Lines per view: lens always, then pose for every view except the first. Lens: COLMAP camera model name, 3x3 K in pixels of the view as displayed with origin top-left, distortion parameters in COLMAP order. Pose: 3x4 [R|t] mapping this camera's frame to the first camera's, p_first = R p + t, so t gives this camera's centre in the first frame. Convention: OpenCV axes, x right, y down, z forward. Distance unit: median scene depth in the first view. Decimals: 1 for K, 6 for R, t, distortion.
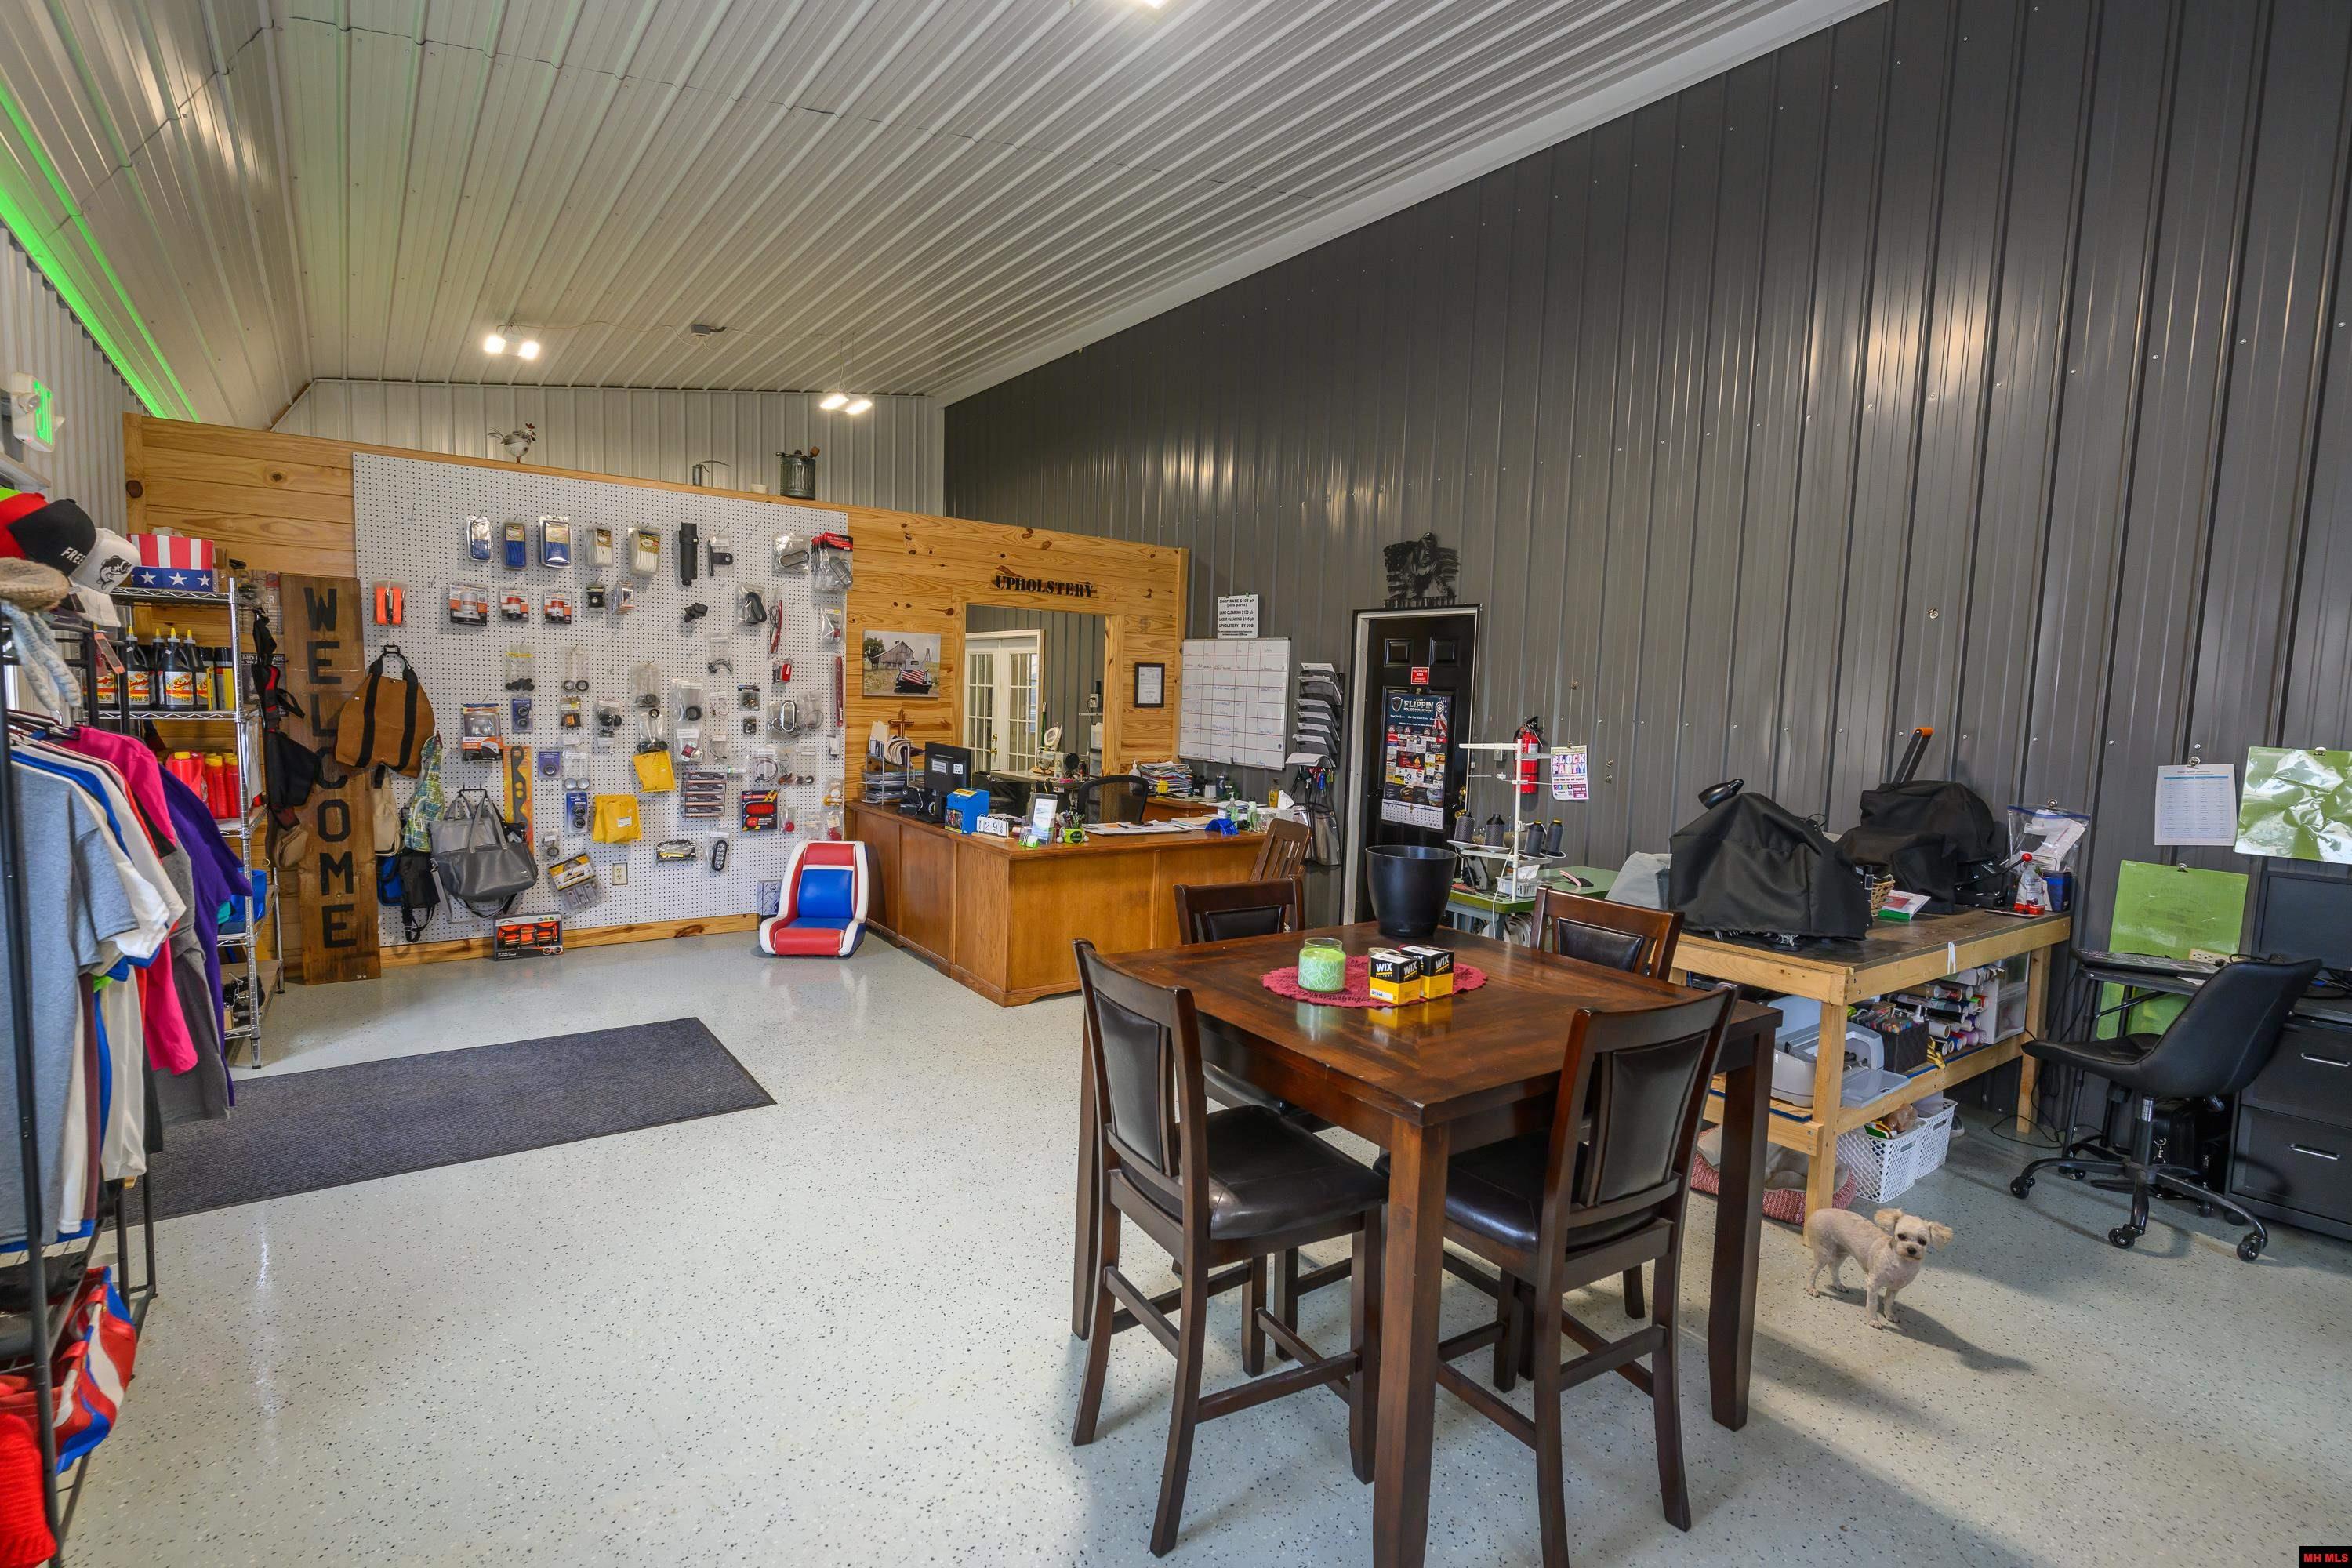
lens RADIAL K [[1113.3, 0, 1168.7], [0, 1113.3, 790.9], [0, 0, 1]] dist [-0.003332, 0.003413]
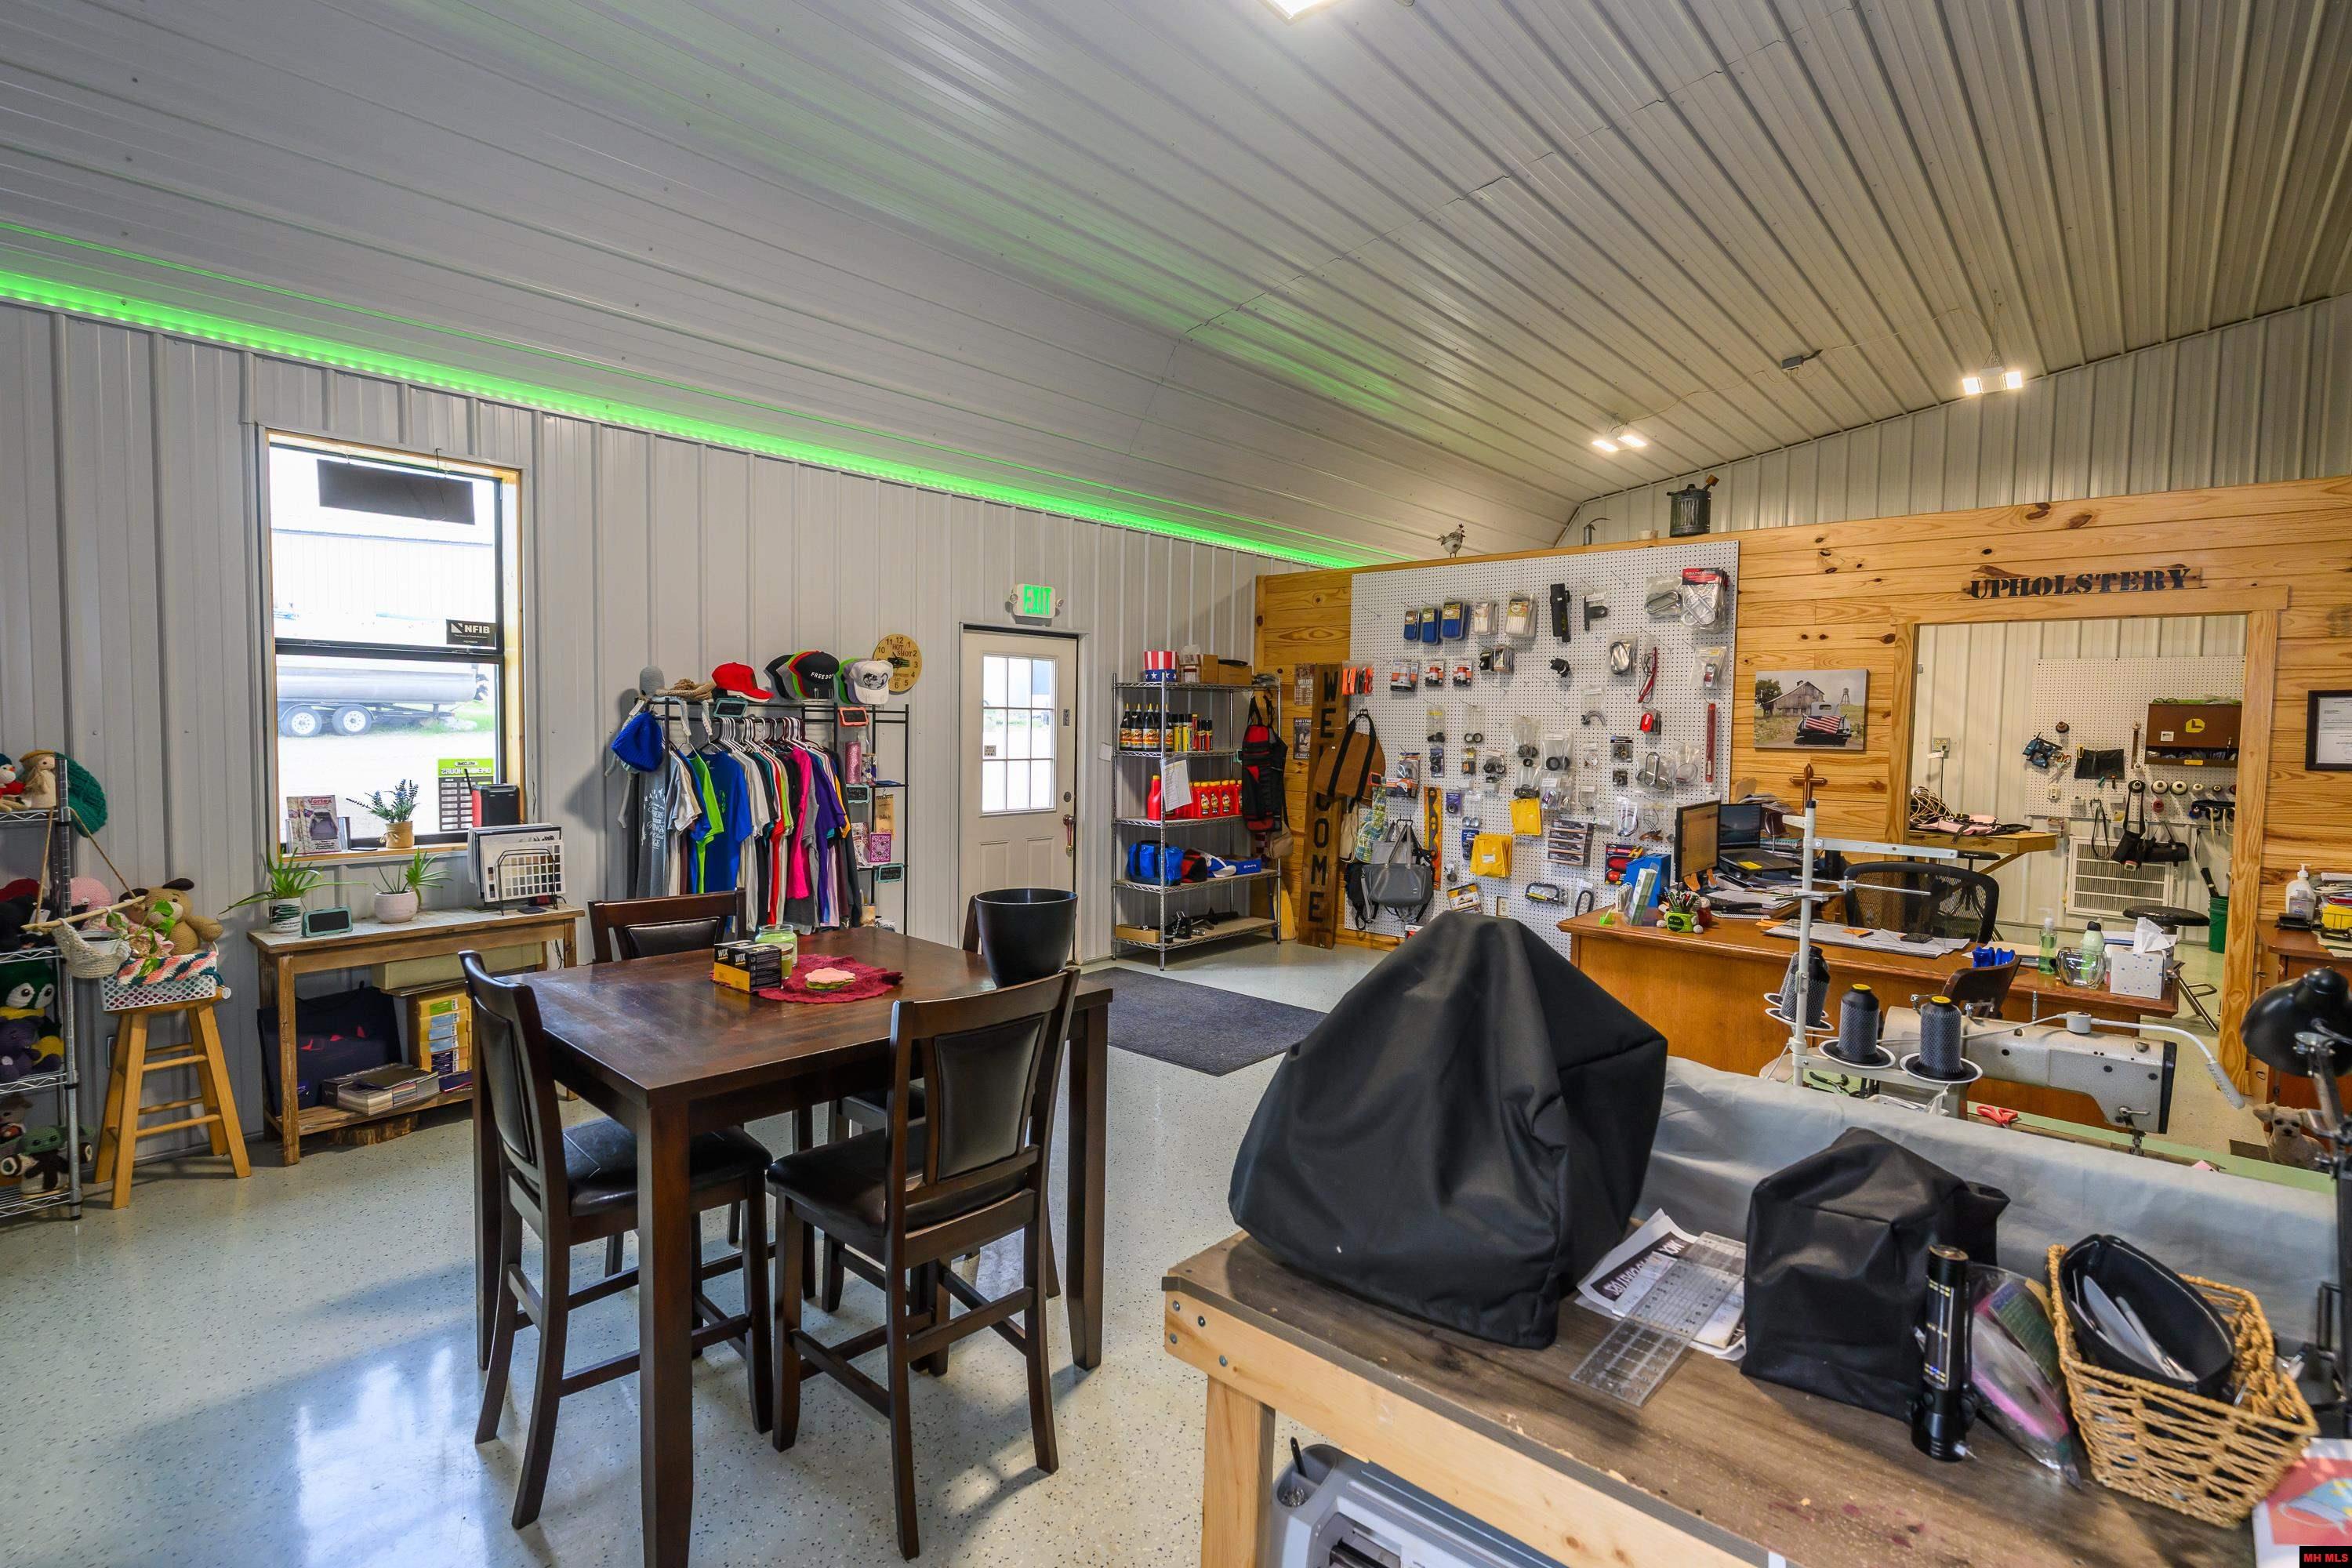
lens RADIAL K [[1113.3, 0, 1185.0], [0, 1113.3, 788.7], [0, 0, 1]] dist [-0.003332, 0.003413]
pose [[0.221328, 0.030058, -0.974736, 0.482584], [-0.094979, 0.995437, 0.009130, -0.021202], [0.970563, 0.090559, 0.223173, 0.403234]]
